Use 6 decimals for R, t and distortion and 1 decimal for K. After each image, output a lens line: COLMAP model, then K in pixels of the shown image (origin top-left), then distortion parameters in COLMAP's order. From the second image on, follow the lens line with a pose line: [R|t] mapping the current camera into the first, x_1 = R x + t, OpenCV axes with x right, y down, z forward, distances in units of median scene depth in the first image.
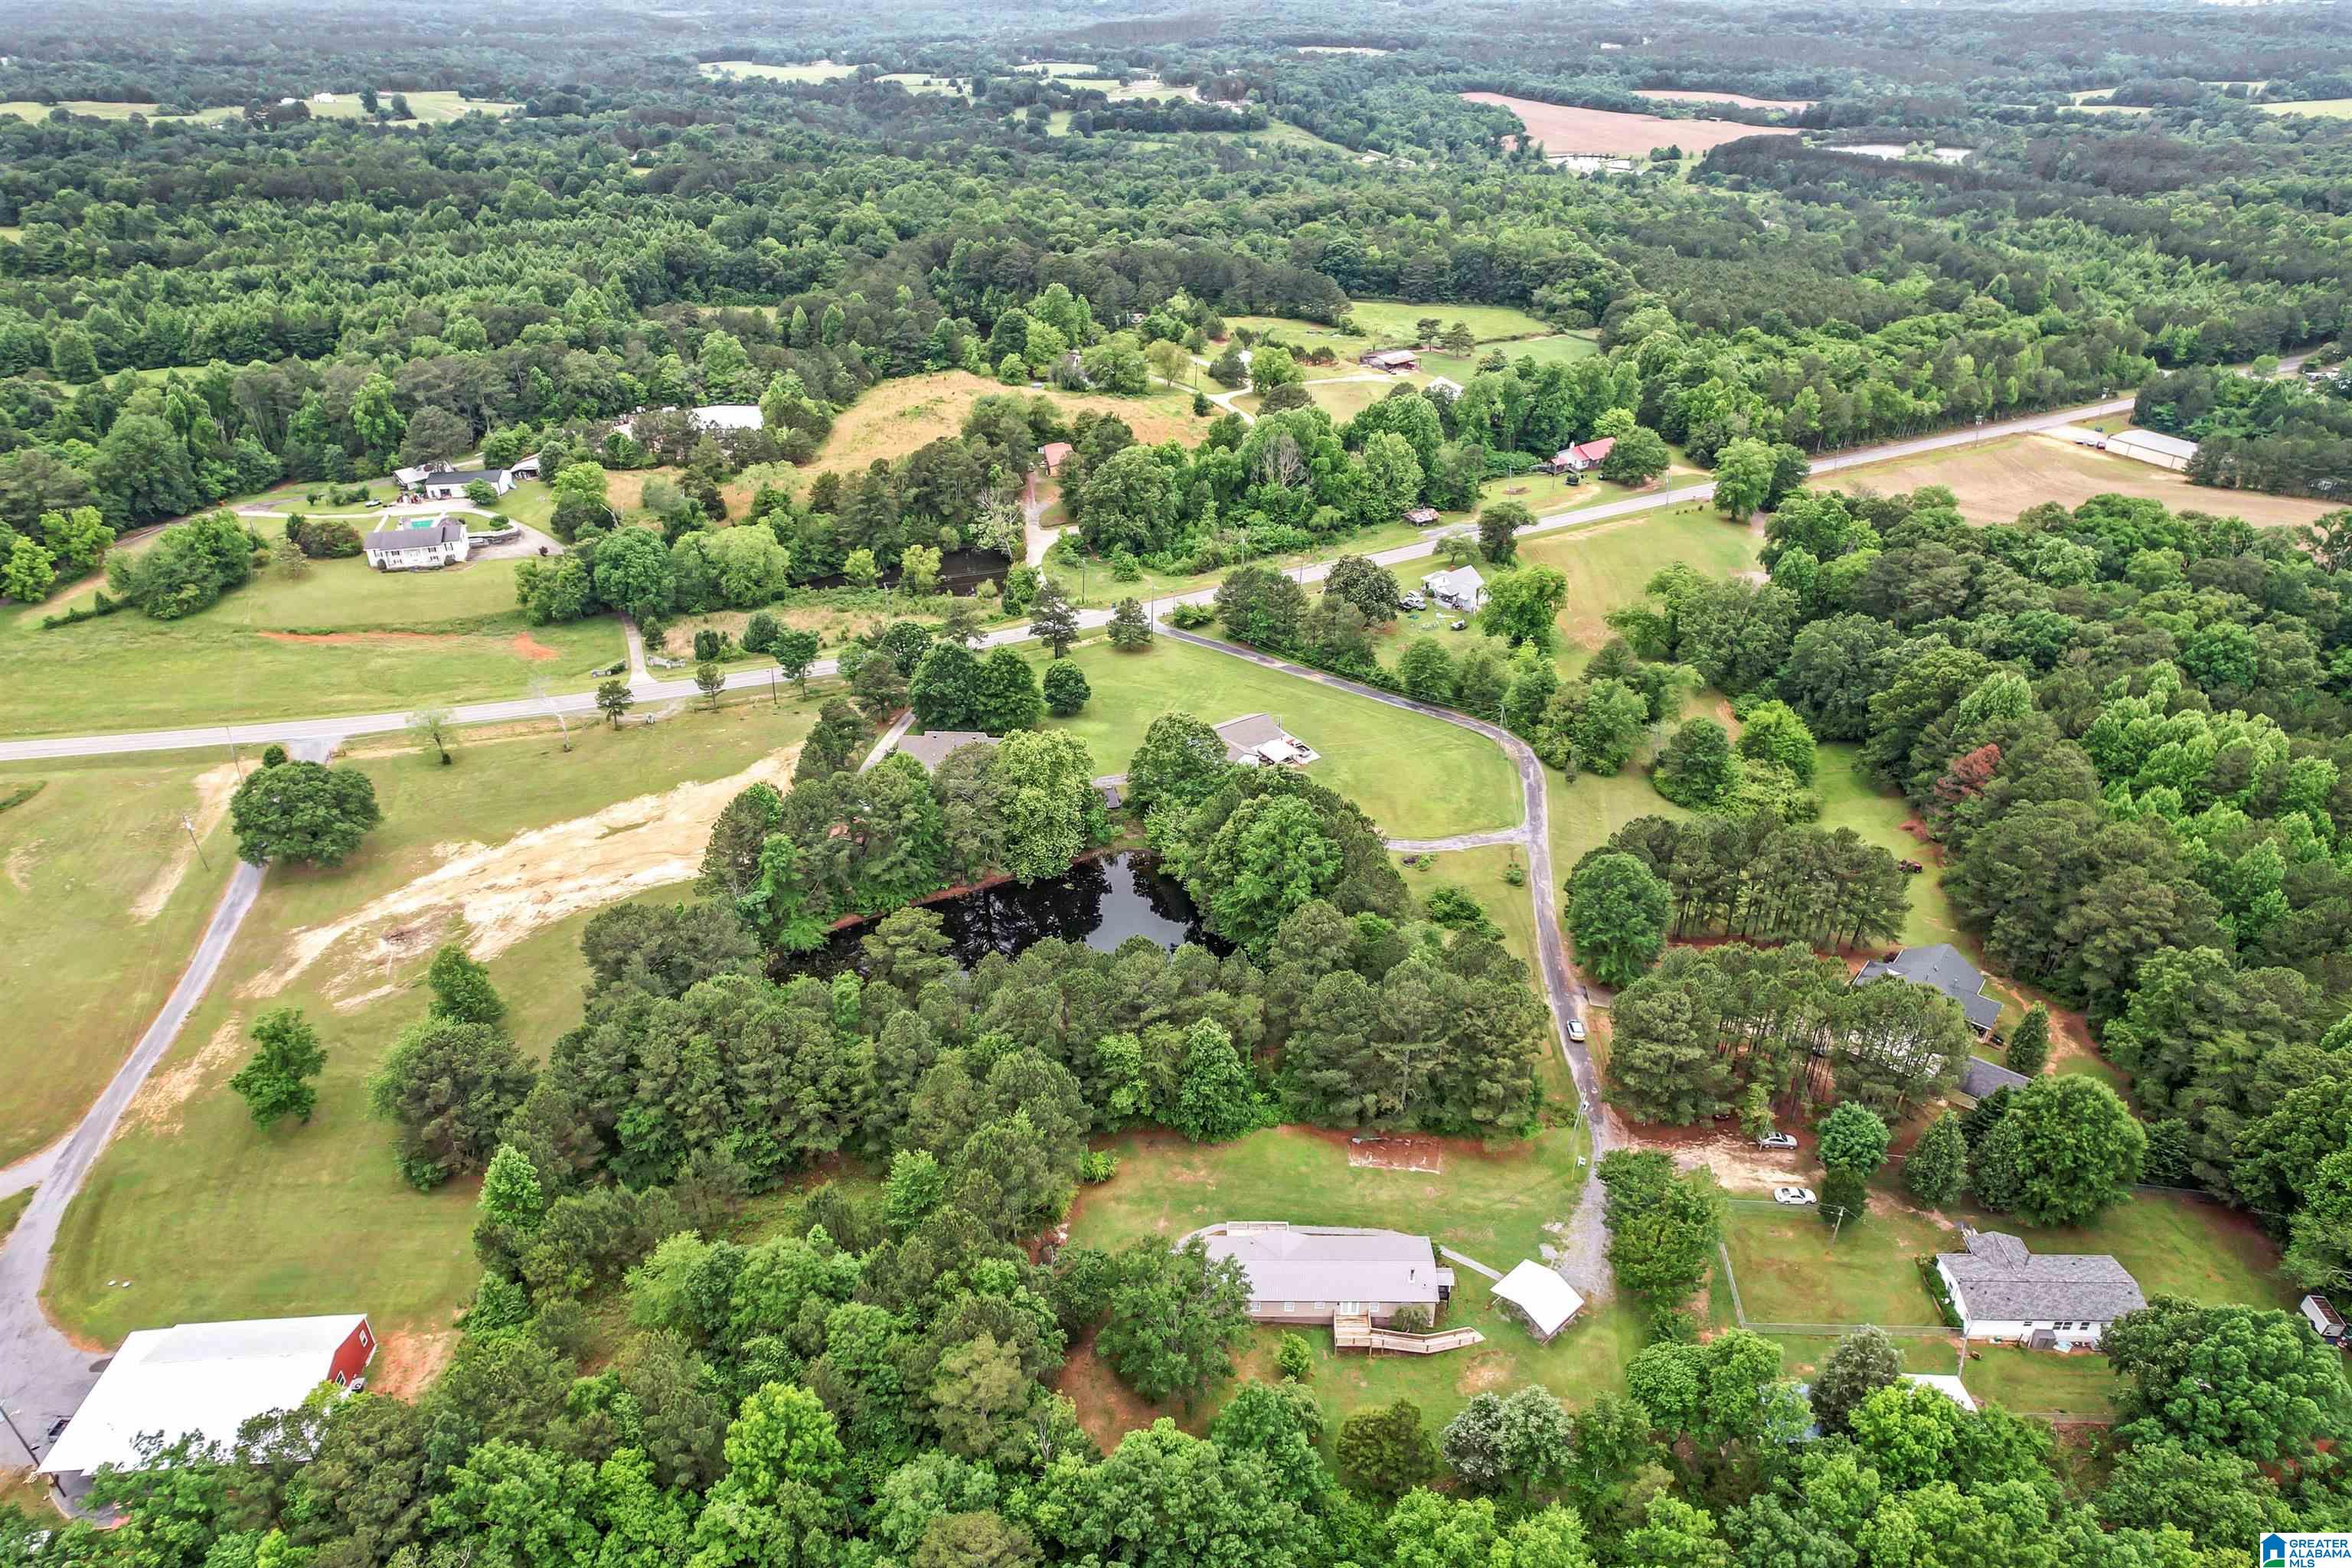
lens RADIAL K [[1440.7, 0, 1183.9], [0, 1440.7, 787.0], [0, 0, 1]] dist [-0.068860, 0.049878]
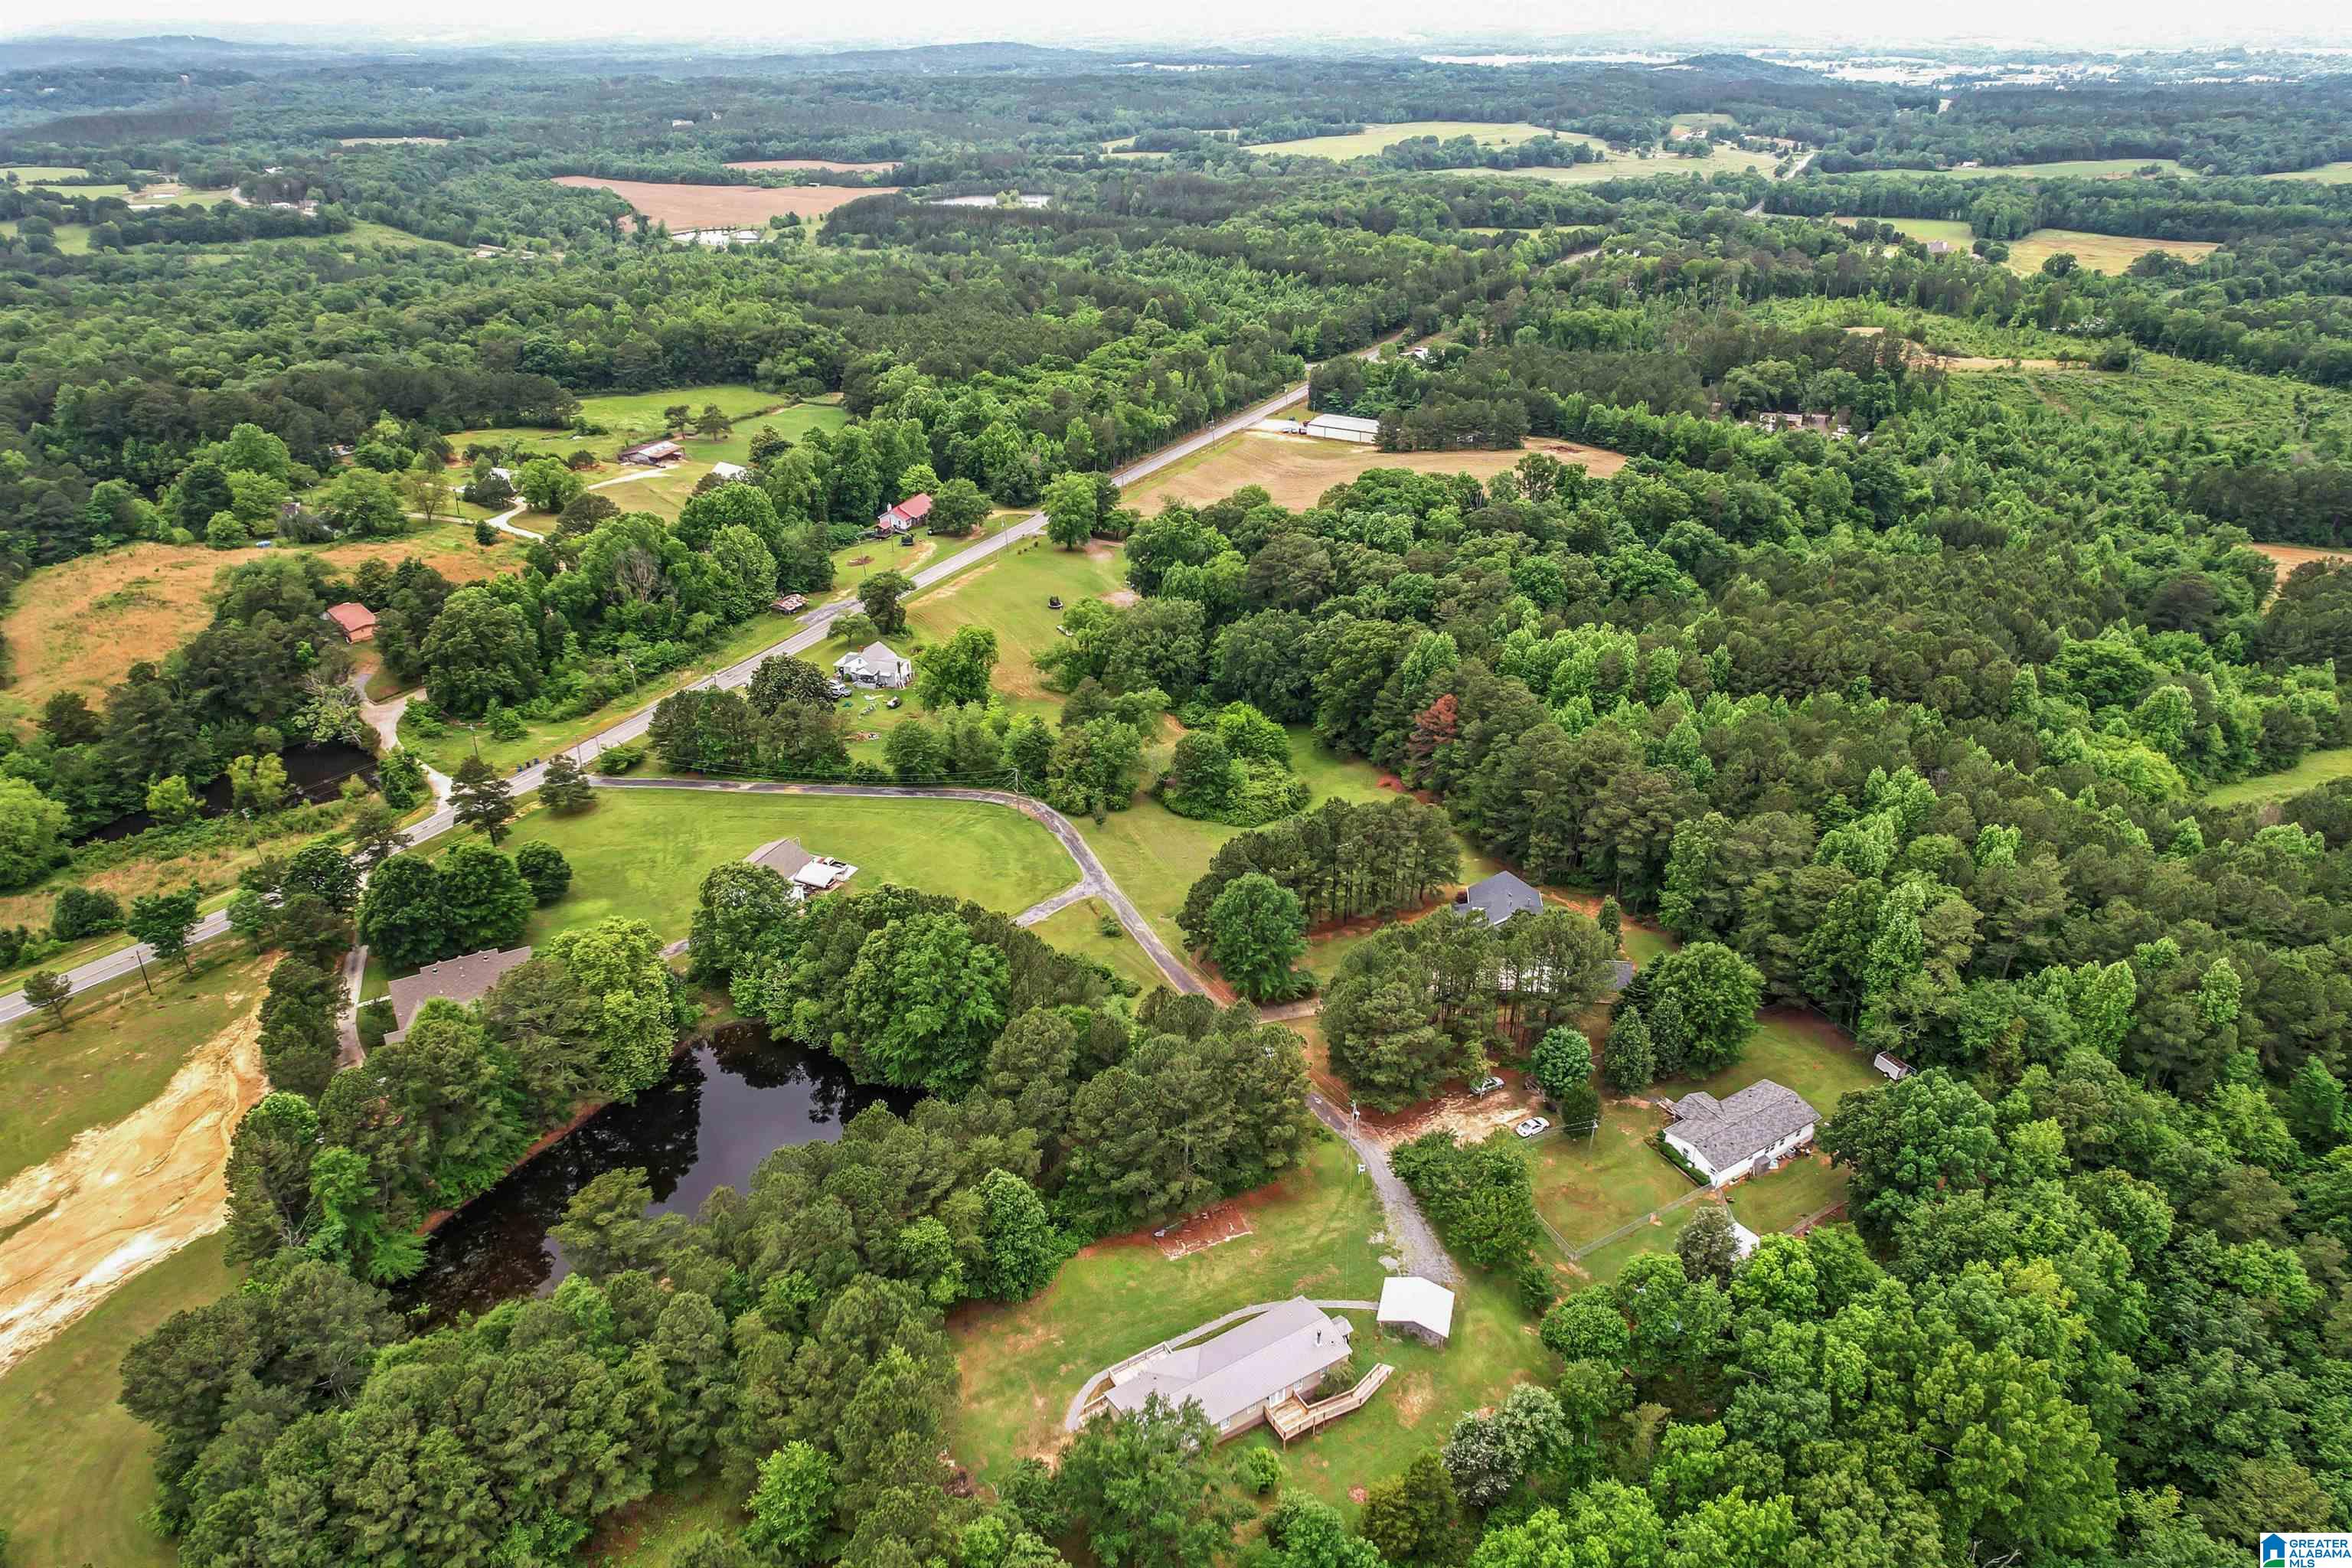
lens RADIAL K [[1440.7, 0, 1183.9], [0, 1440.7, 787.0], [0, 0, 1]] dist [-0.068860, 0.049878]
pose [[0.850762, -0.247617, 0.463563, -0.104250], [0.267375, 0.963297, 0.023850, -0.026929], [-0.452455, 0.103654, 0.885743, 0.048563]]
